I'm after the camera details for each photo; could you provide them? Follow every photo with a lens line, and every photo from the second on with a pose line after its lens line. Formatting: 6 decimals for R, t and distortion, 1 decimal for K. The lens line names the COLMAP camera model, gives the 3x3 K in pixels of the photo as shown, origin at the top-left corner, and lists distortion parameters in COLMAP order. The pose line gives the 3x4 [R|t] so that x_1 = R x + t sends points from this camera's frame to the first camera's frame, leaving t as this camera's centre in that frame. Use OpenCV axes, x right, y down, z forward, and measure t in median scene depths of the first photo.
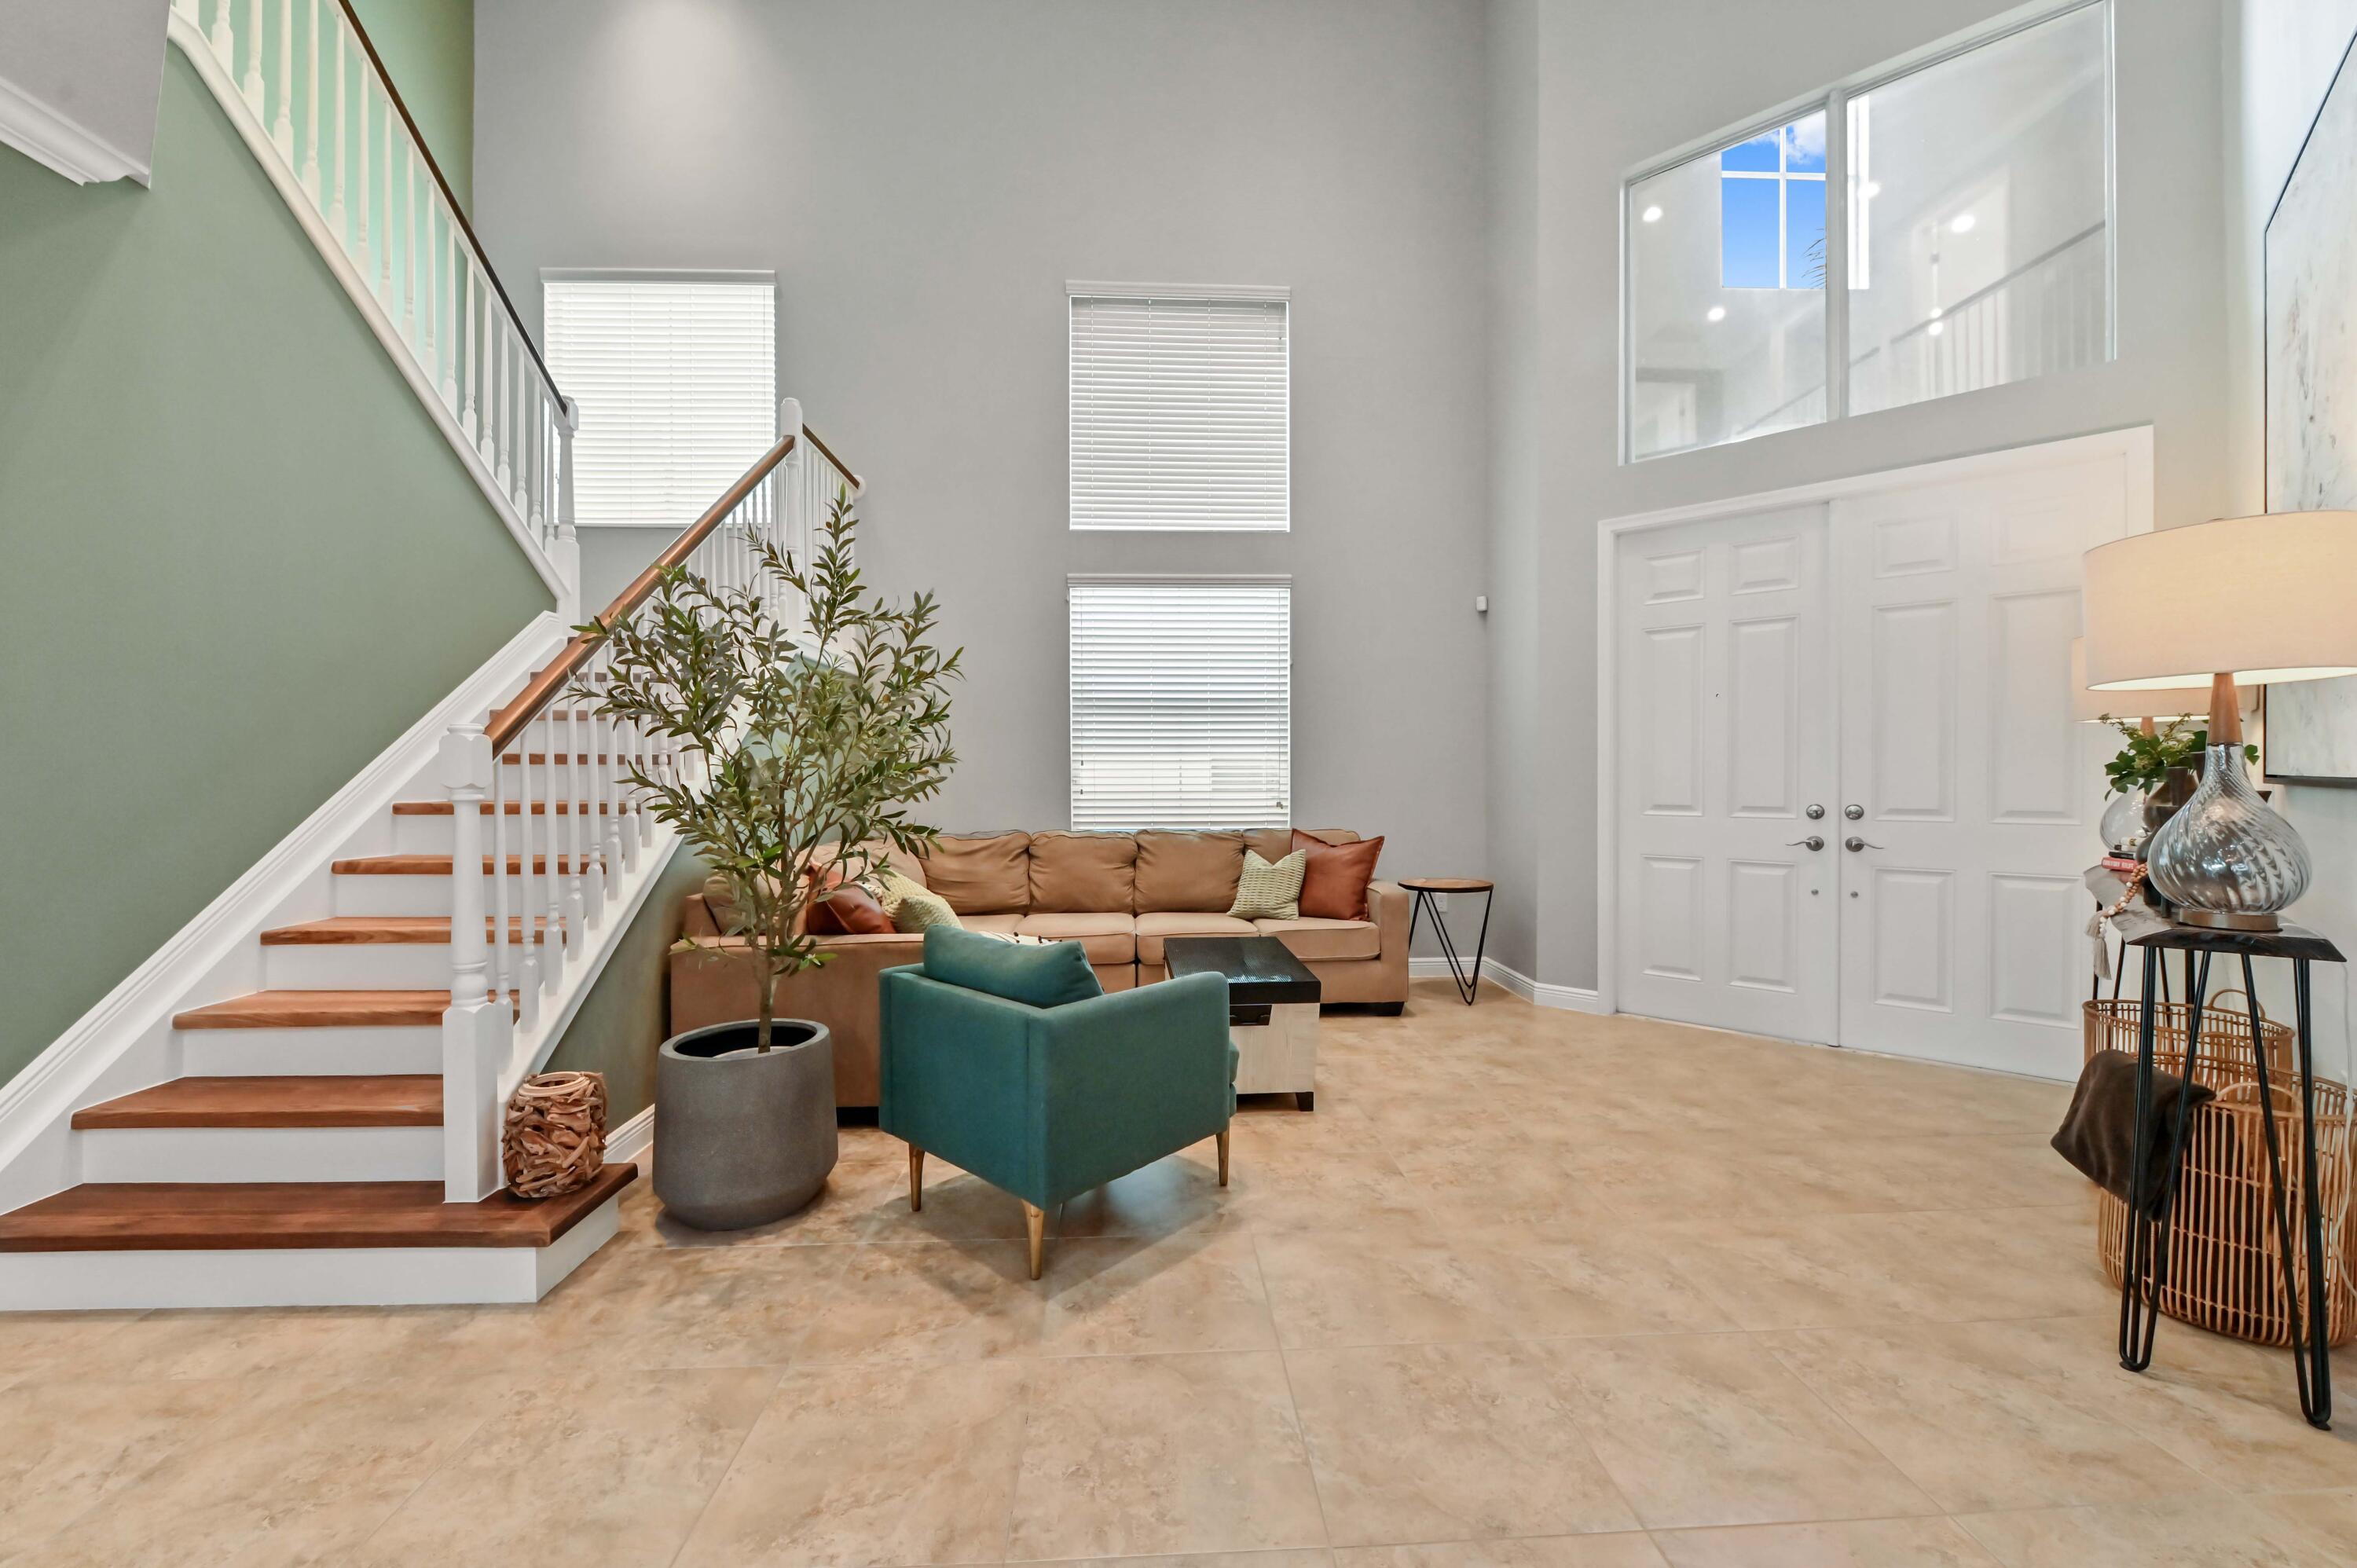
lens RADIAL K [[948.5, 0, 1170.2], [0, 948.5, 776.2], [0, 0, 1]] dist [0.000138, 0.000160]
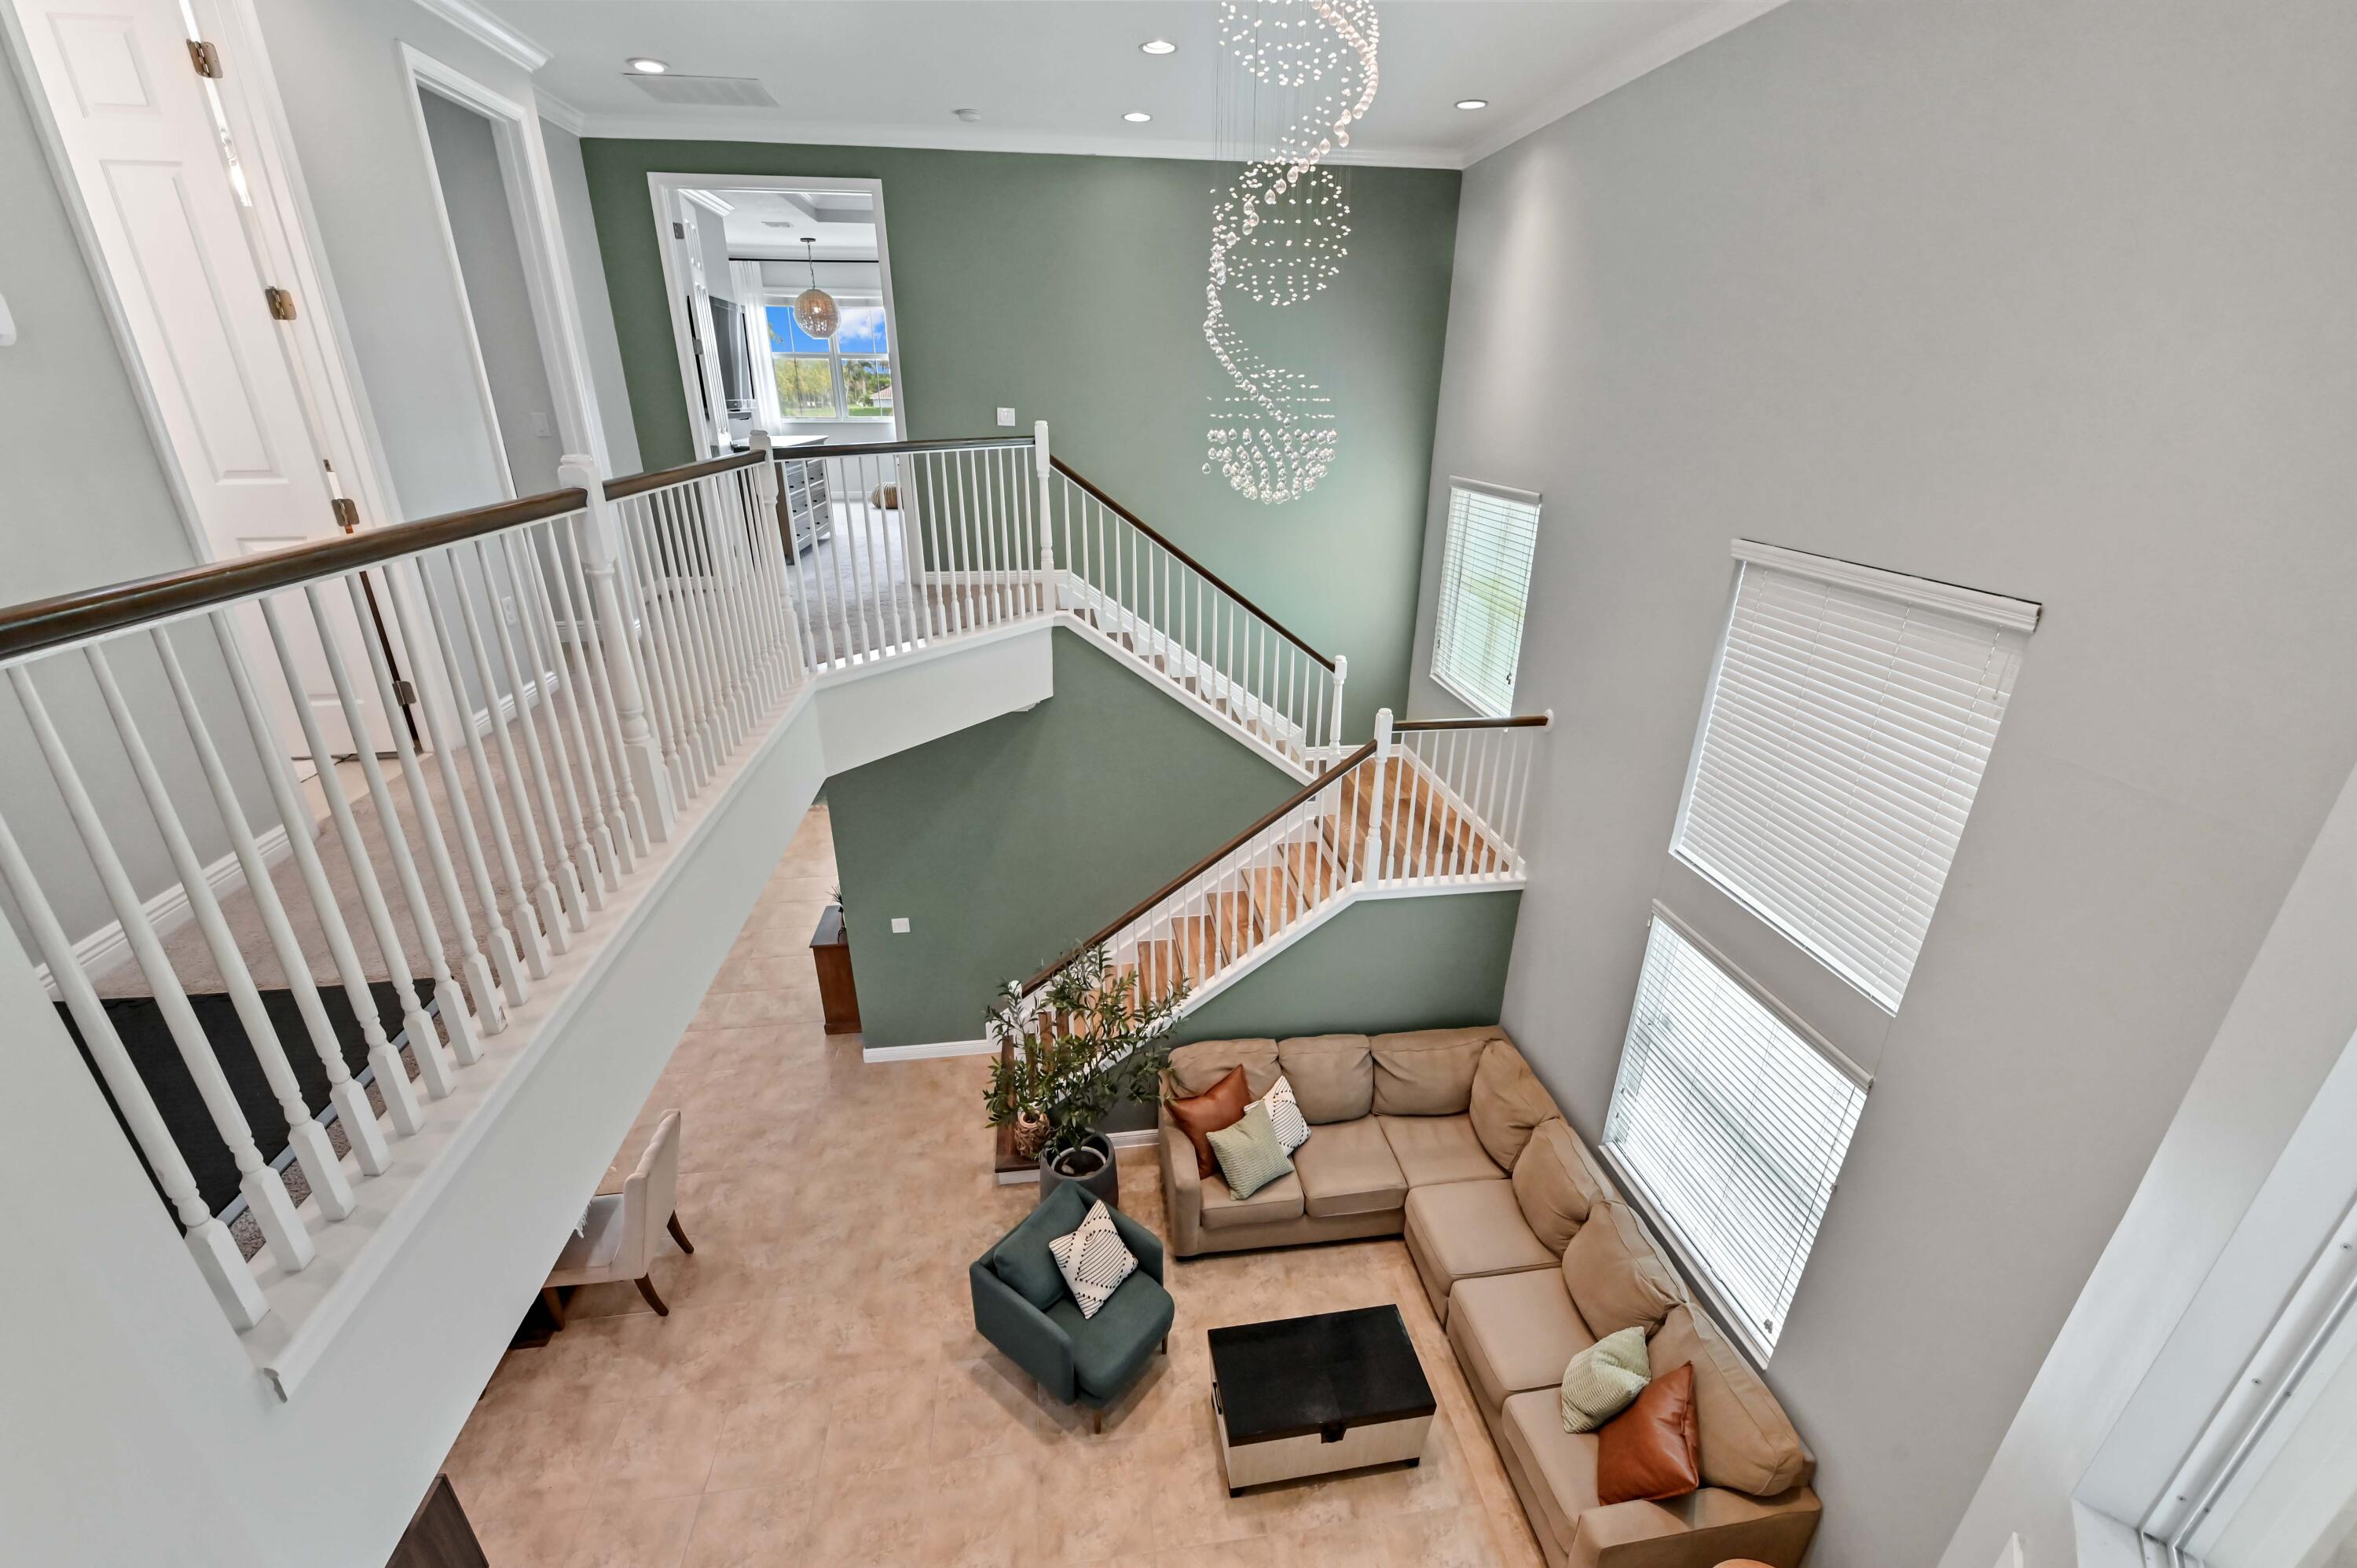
lens RADIAL K [[948.5, 0, 1178.0], [0, 948.5, 784.2], [0, 0, 1]] dist [0.000138, 0.000160]
pose [[0.097853, 0.383713, -0.918253, 0.574176], [-0.010002, 0.923014, 0.384637, -0.619386], [0.995151, -0.028453, 0.094158, 0.507594]]
